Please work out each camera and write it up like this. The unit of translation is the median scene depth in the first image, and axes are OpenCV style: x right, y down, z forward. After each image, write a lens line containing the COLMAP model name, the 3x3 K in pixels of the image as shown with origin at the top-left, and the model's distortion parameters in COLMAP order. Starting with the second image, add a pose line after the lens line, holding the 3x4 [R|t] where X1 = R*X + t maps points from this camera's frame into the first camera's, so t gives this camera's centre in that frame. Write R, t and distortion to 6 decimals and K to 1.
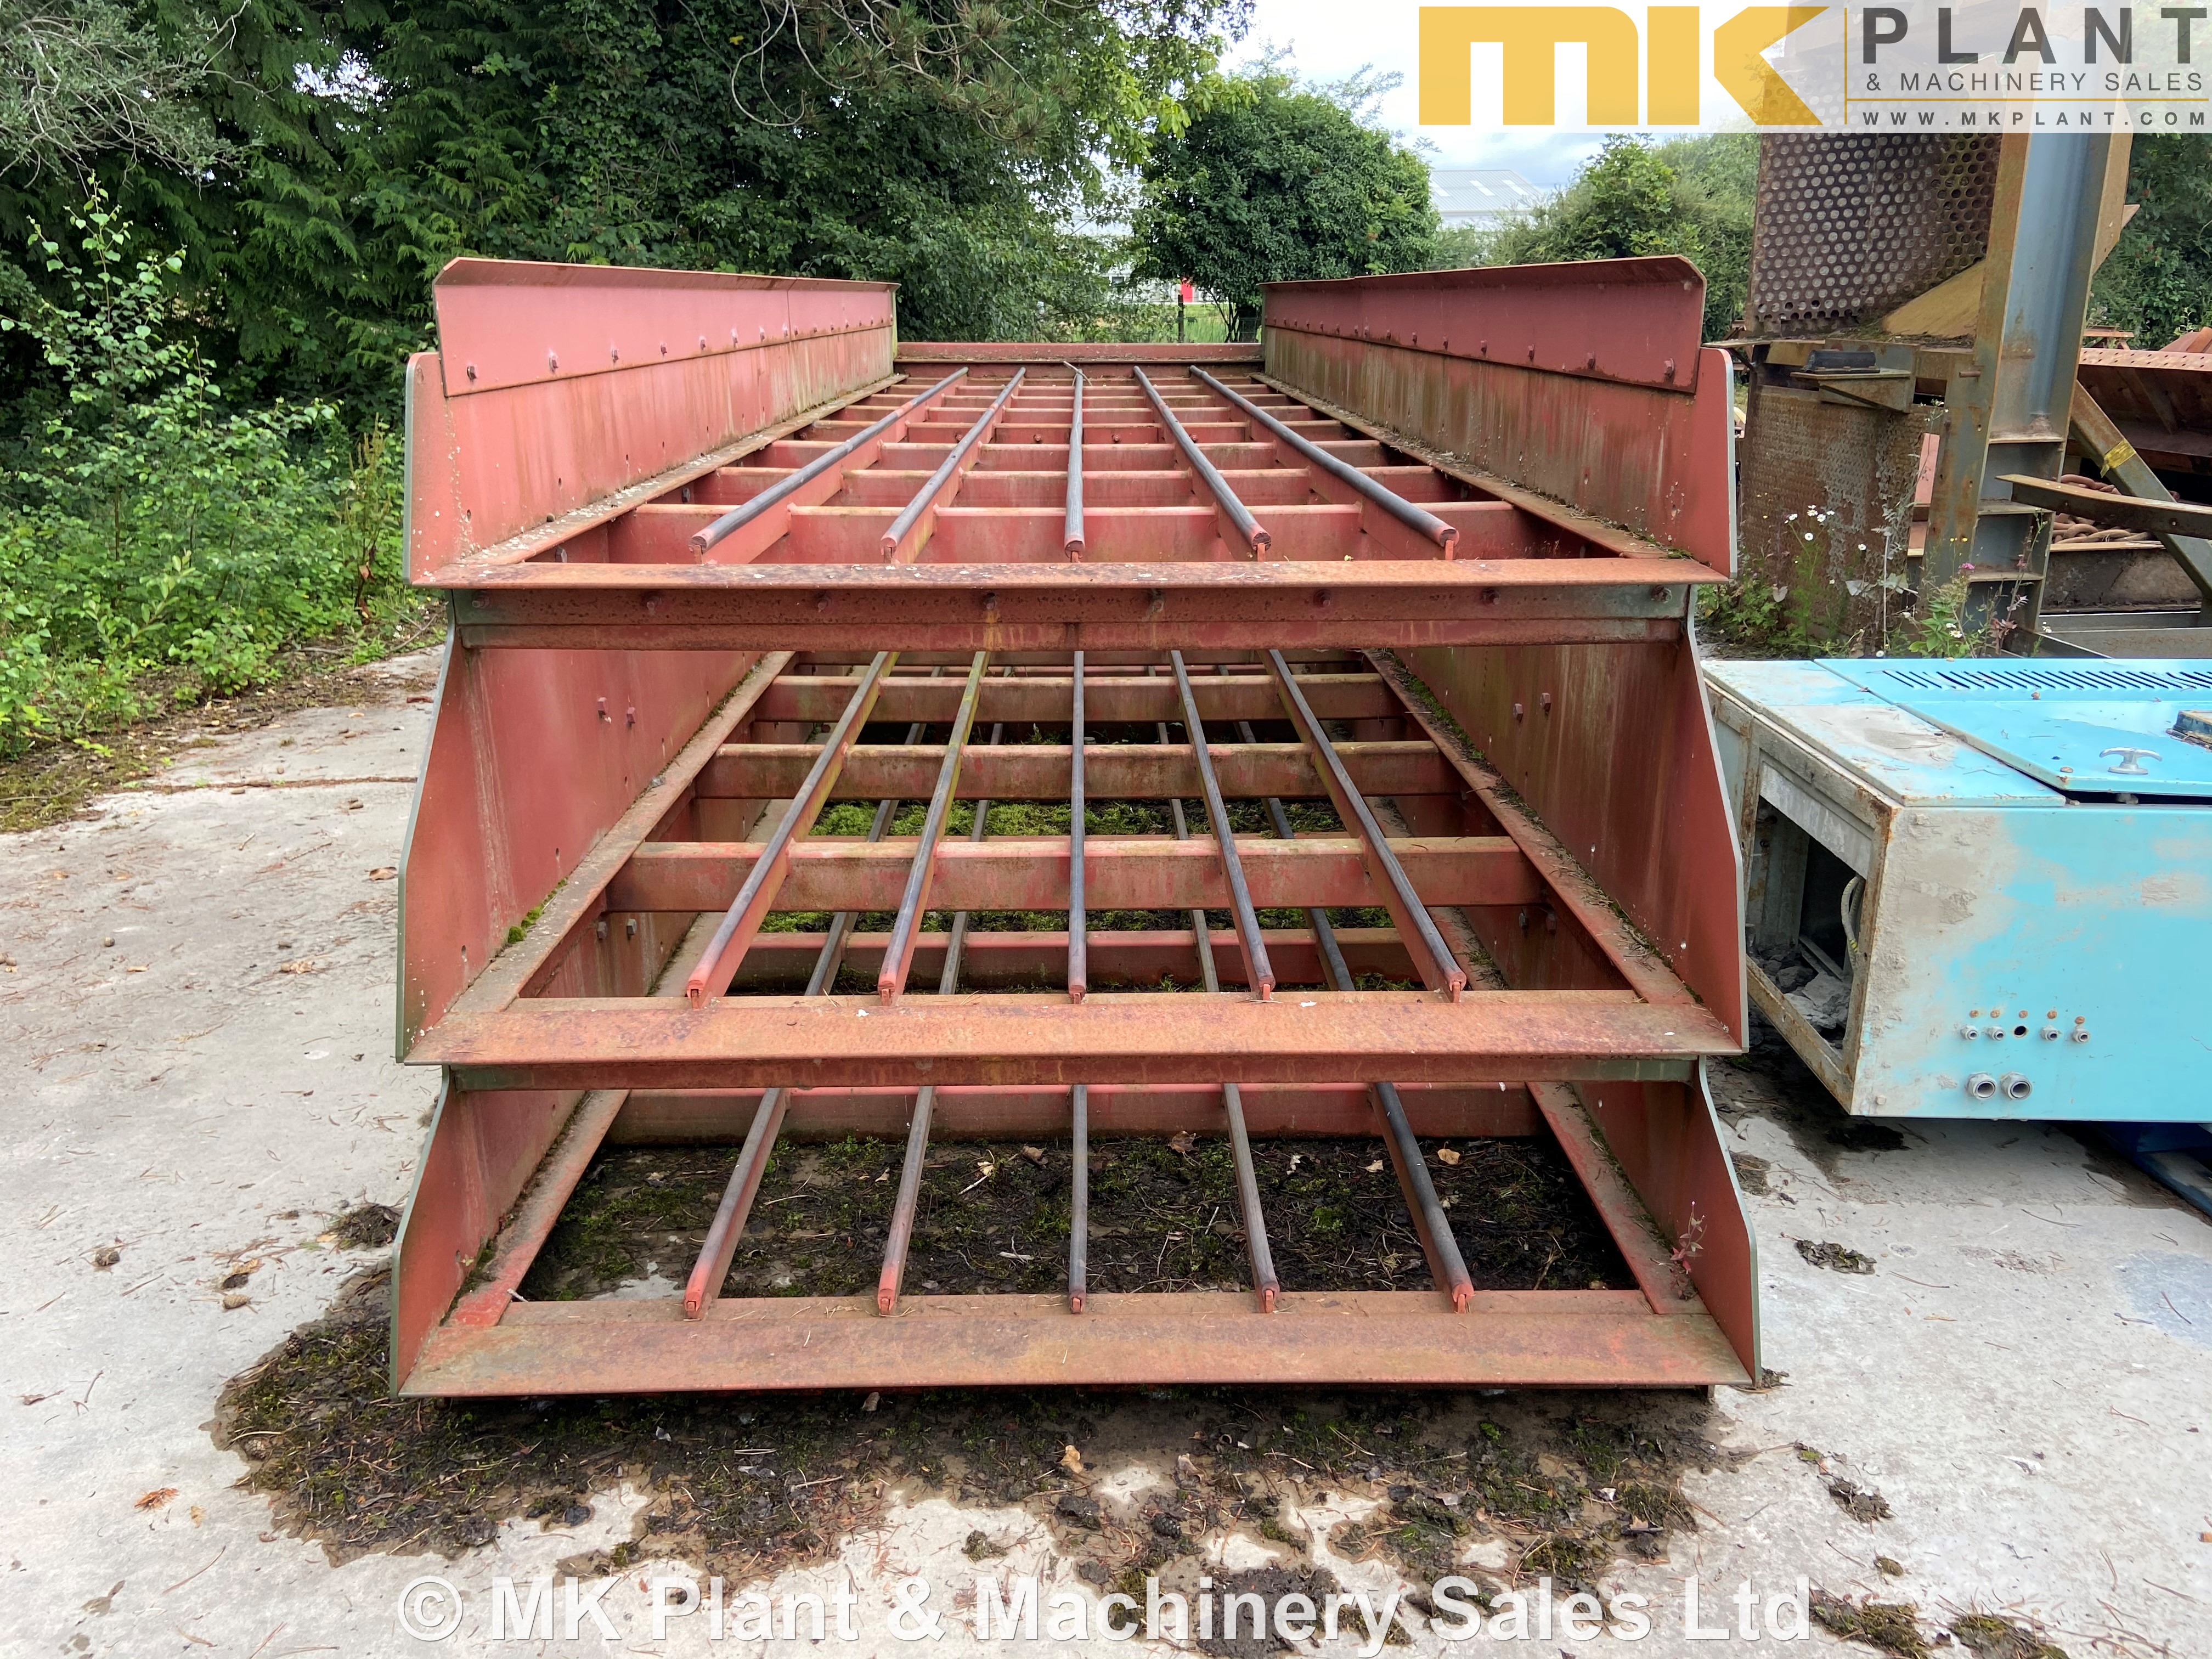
lens RADIAL K [[1668.1, 0, 1106.5], [0, 1668.1, 789.1], [0, 0, 1]] dist [0.138351, -0.184476]
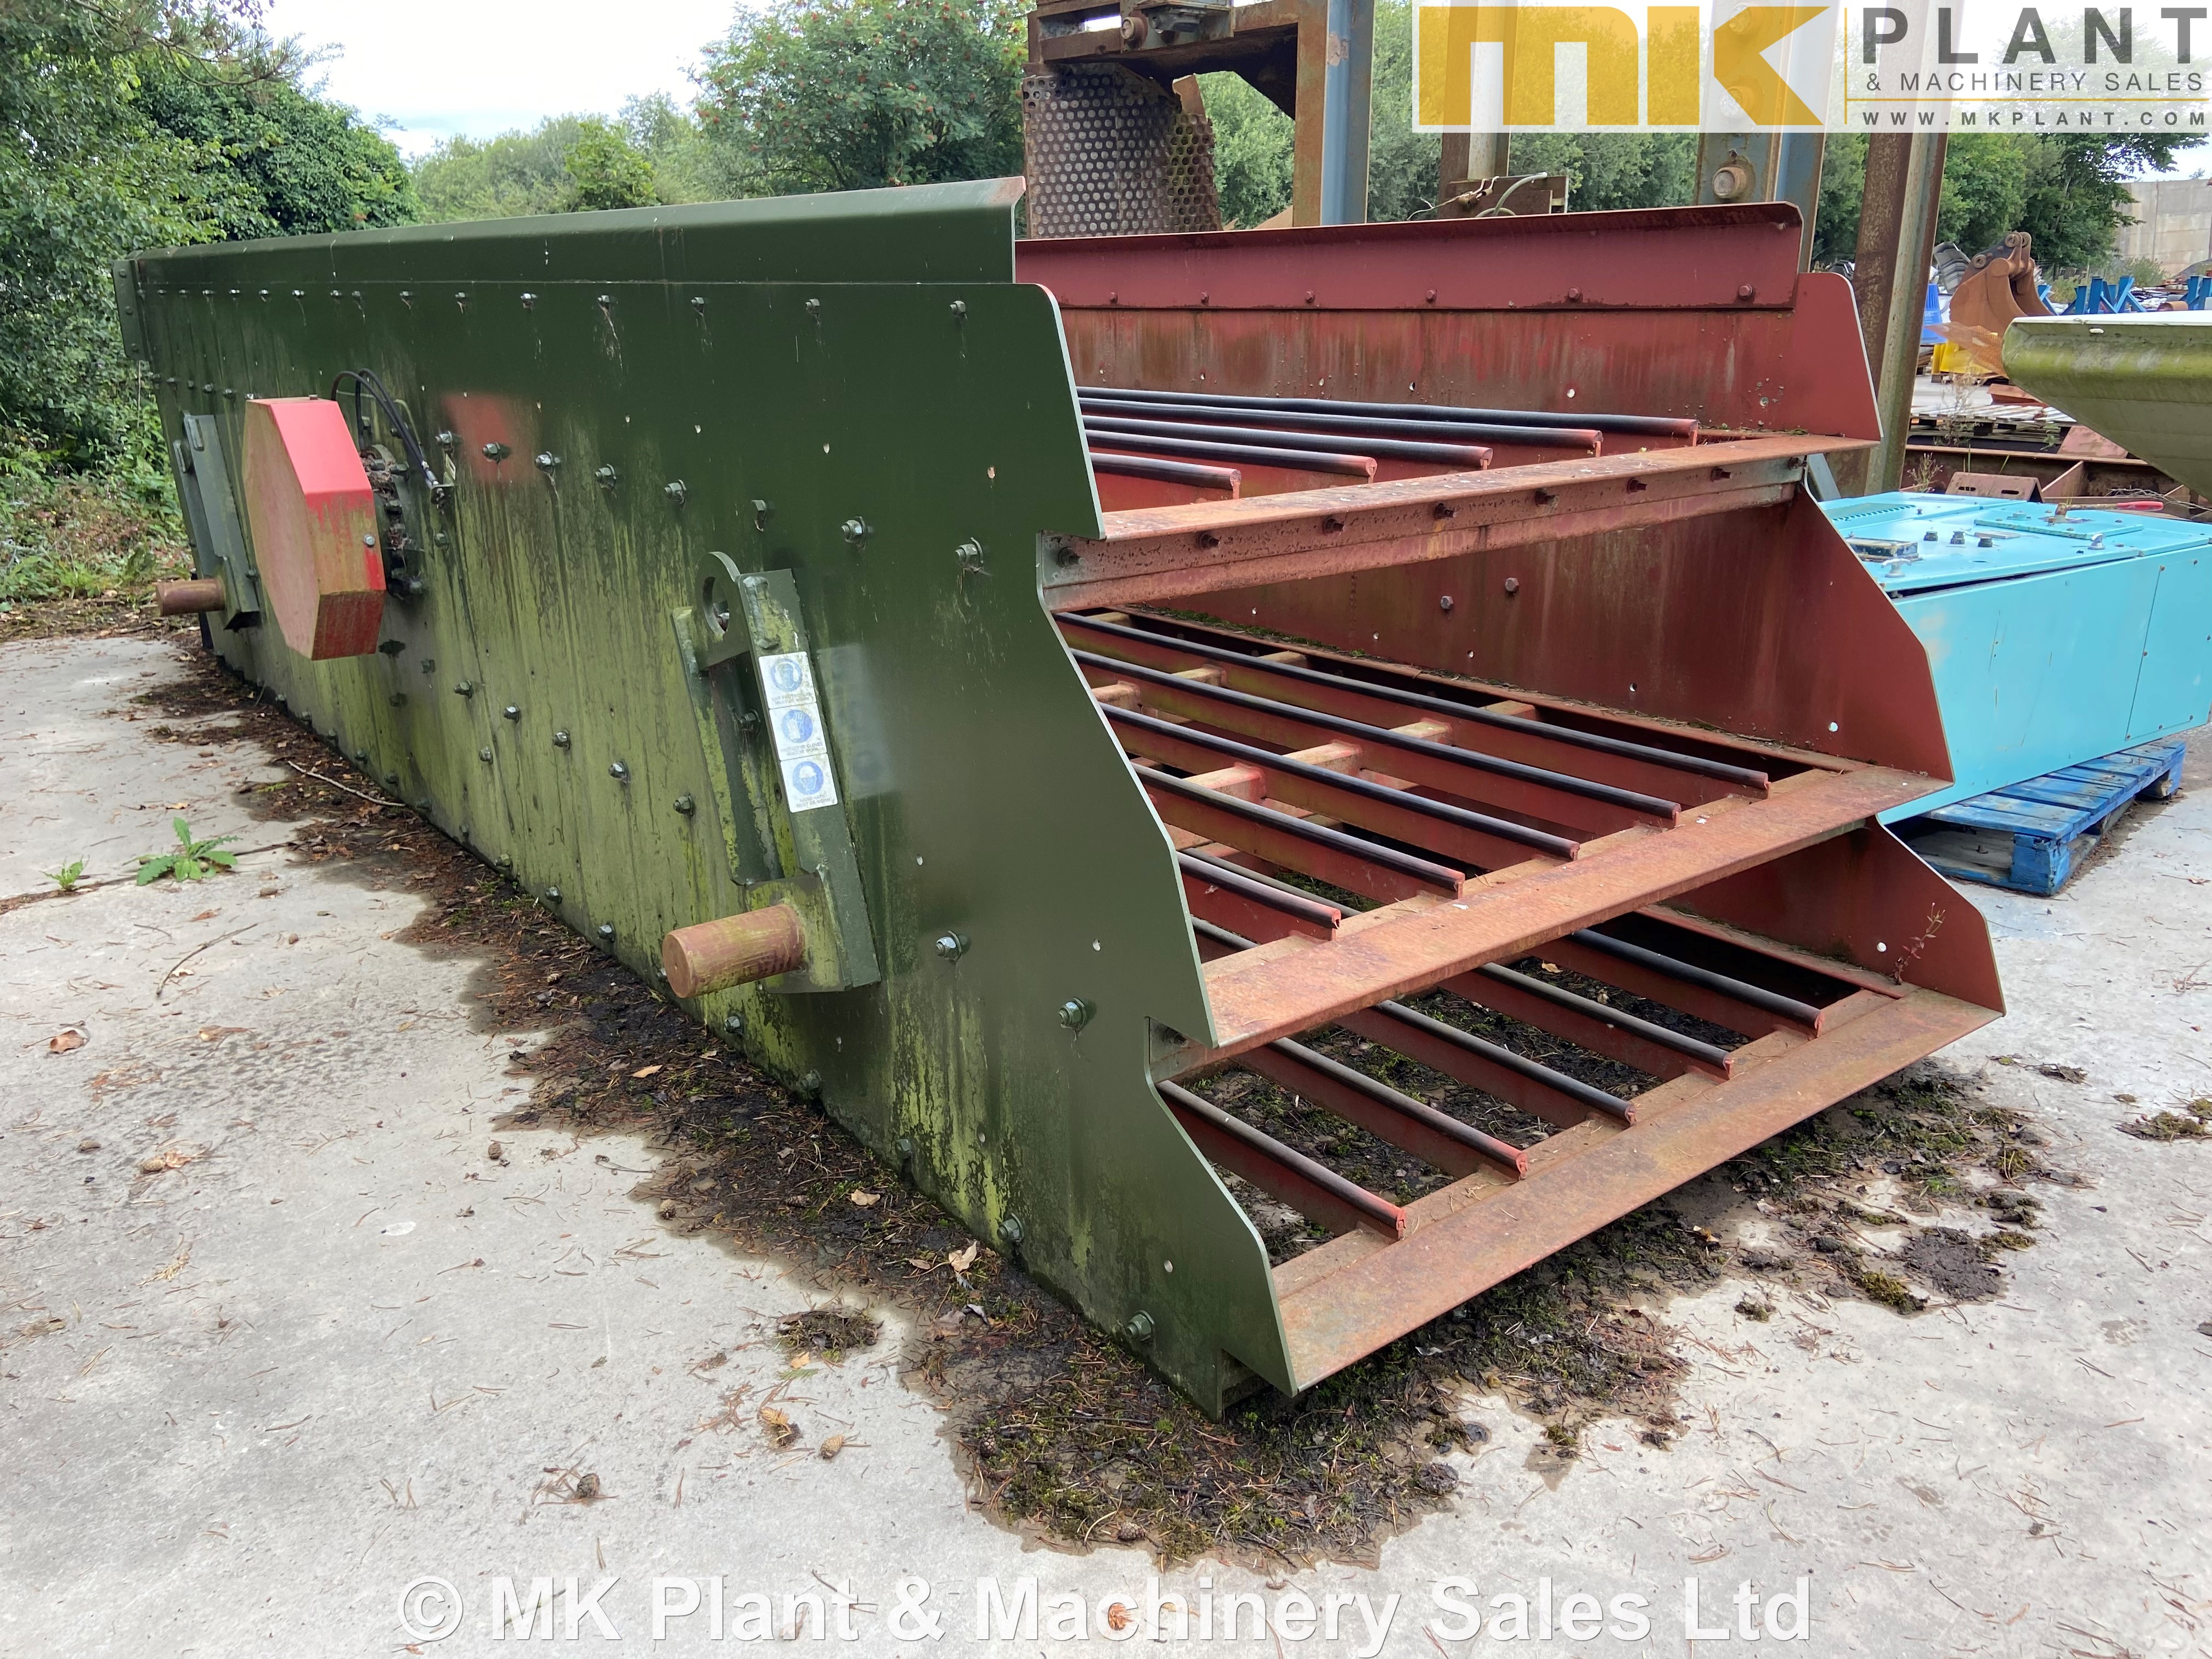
lens RADIAL K [[1668.1, 0, 1106.5], [0, 1668.1, 789.1], [0, 0, 1]] dist [0.138351, -0.184476]
pose [[0.792292, -0.175918, 0.584231, -0.319505], [0.176122, 0.982713, 0.057061, -0.013158], [-0.584169, 0.057687, 0.809579, 0.094797]]
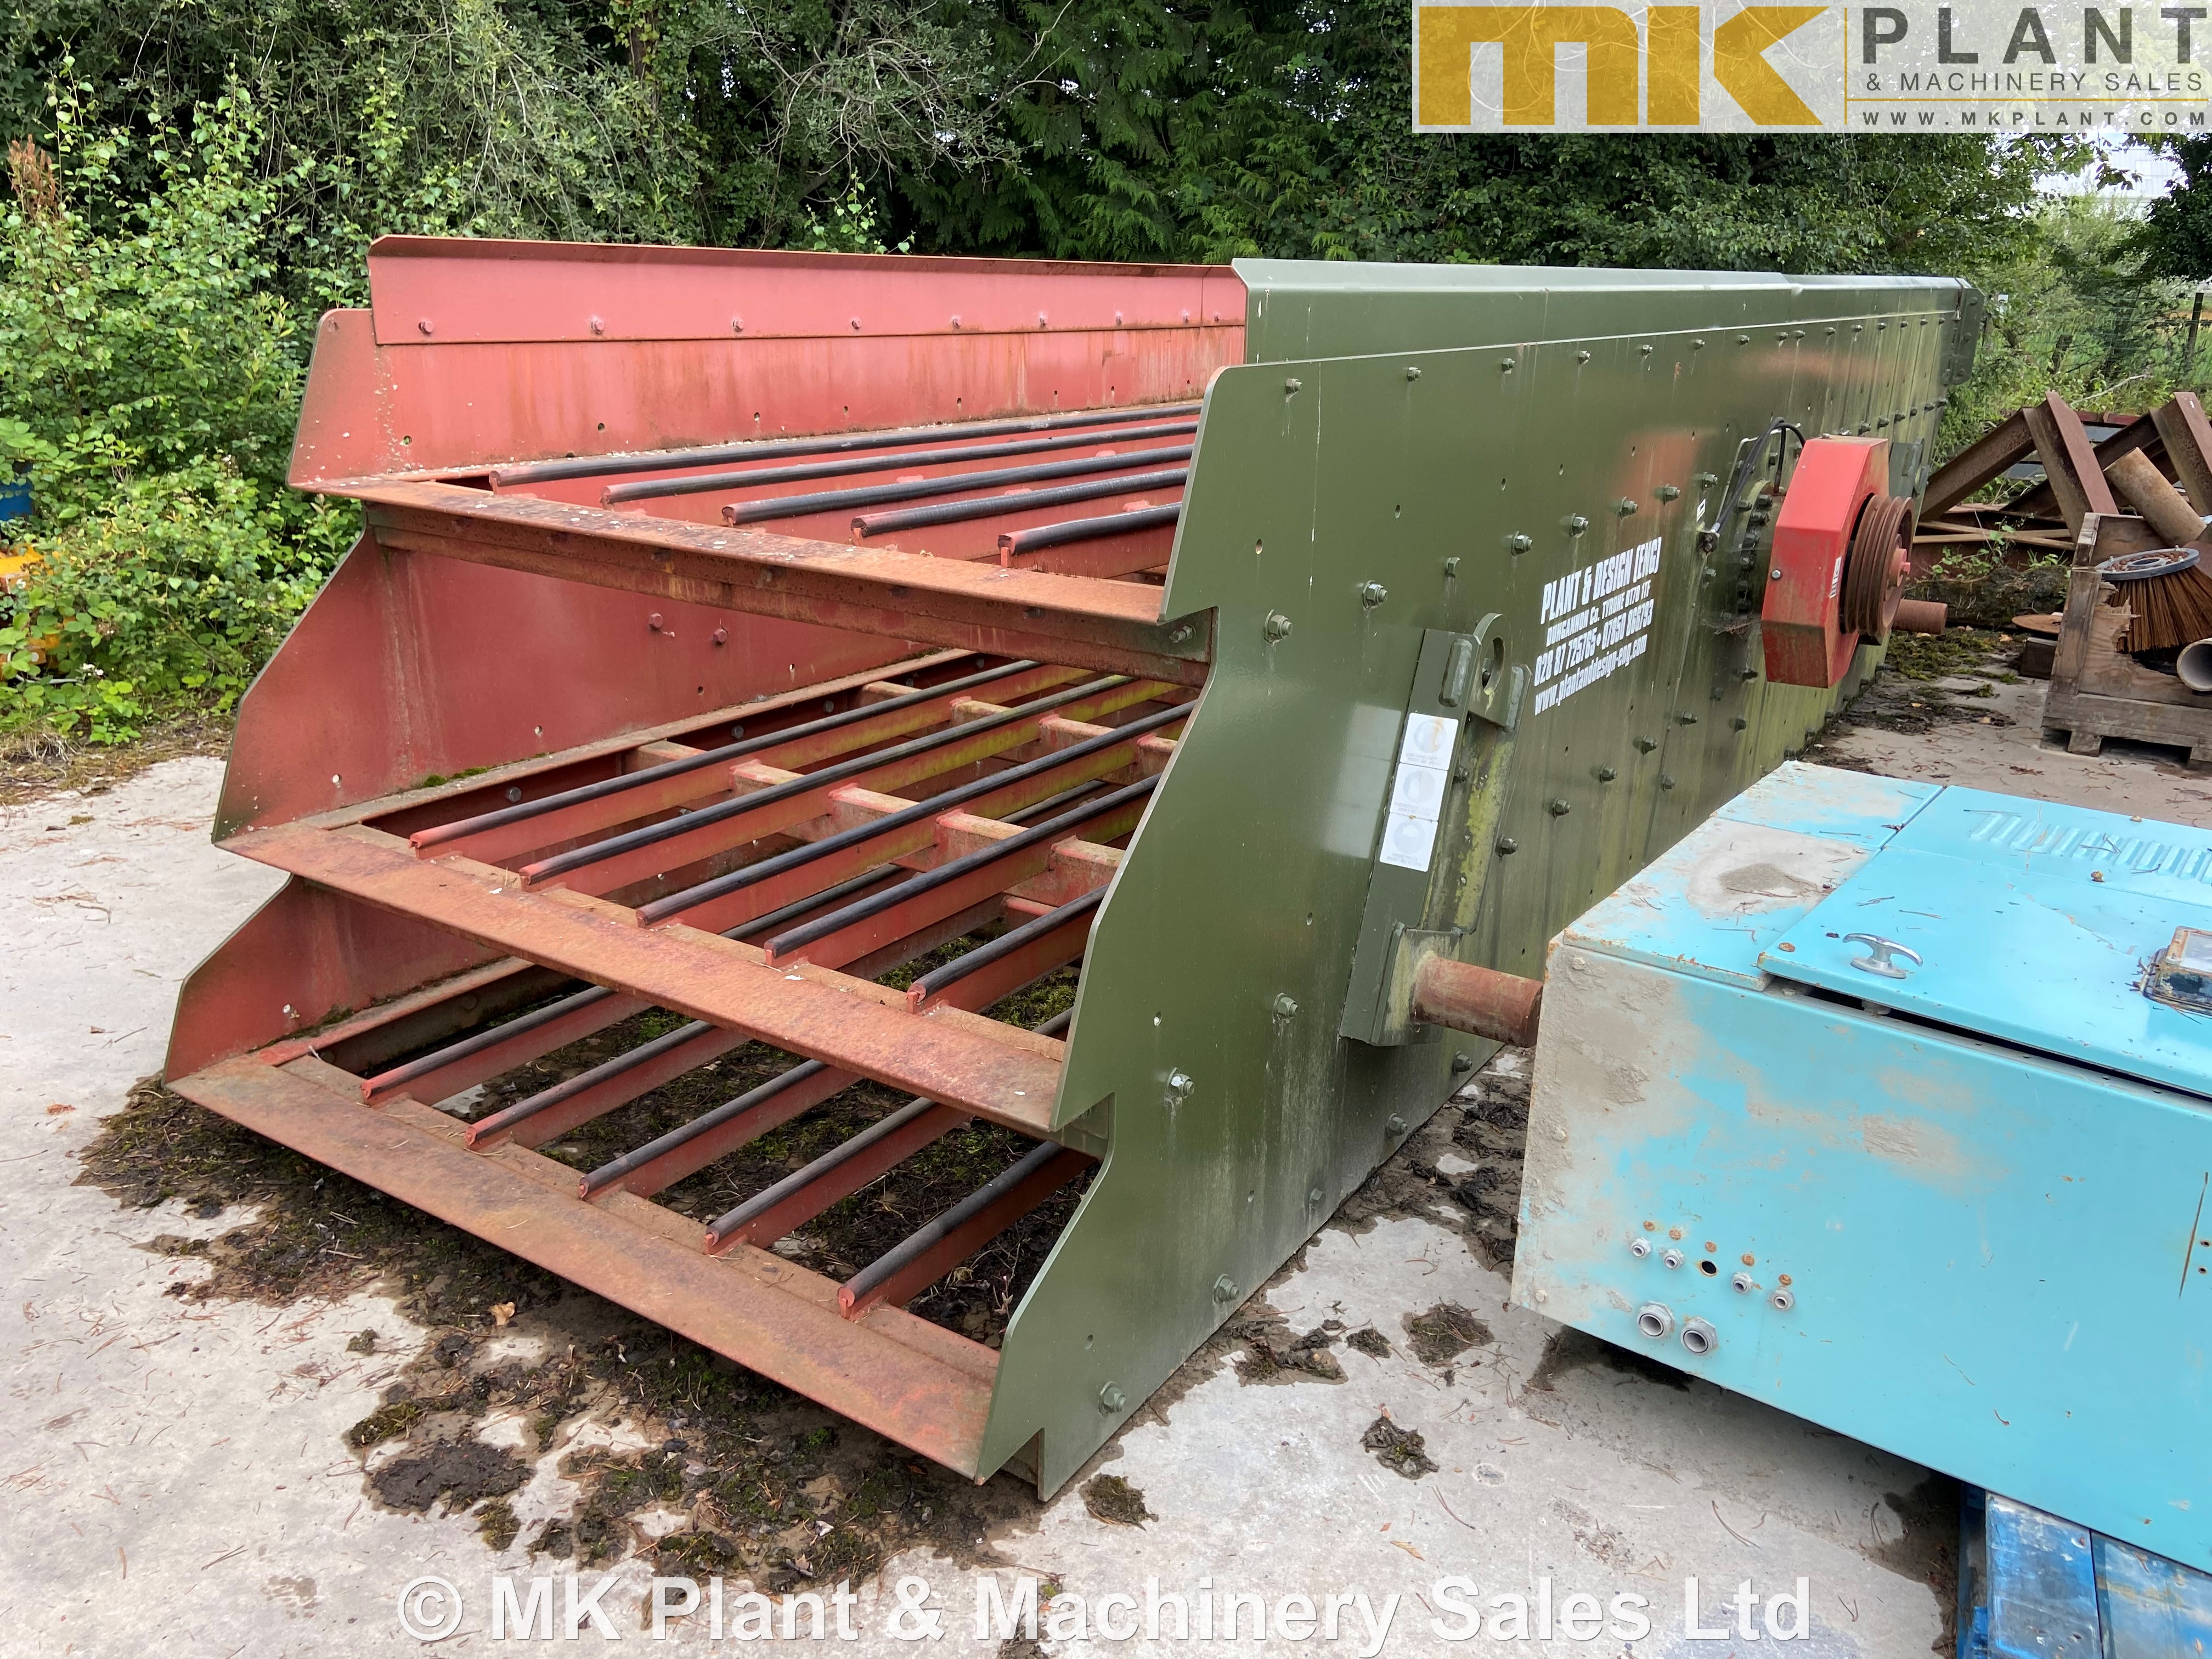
lens RADIAL K [[1668.1, 0, 1106.5], [0, 1668.1, 789.1], [0, 0, 1]] dist [0.138351, -0.184476]
pose [[0.831560, 0.185484, -0.523549, 0.277641], [-0.181925, 0.981553, 0.058793, -0.027966], [0.524796, 0.046356, 0.849965, 0.078193]]
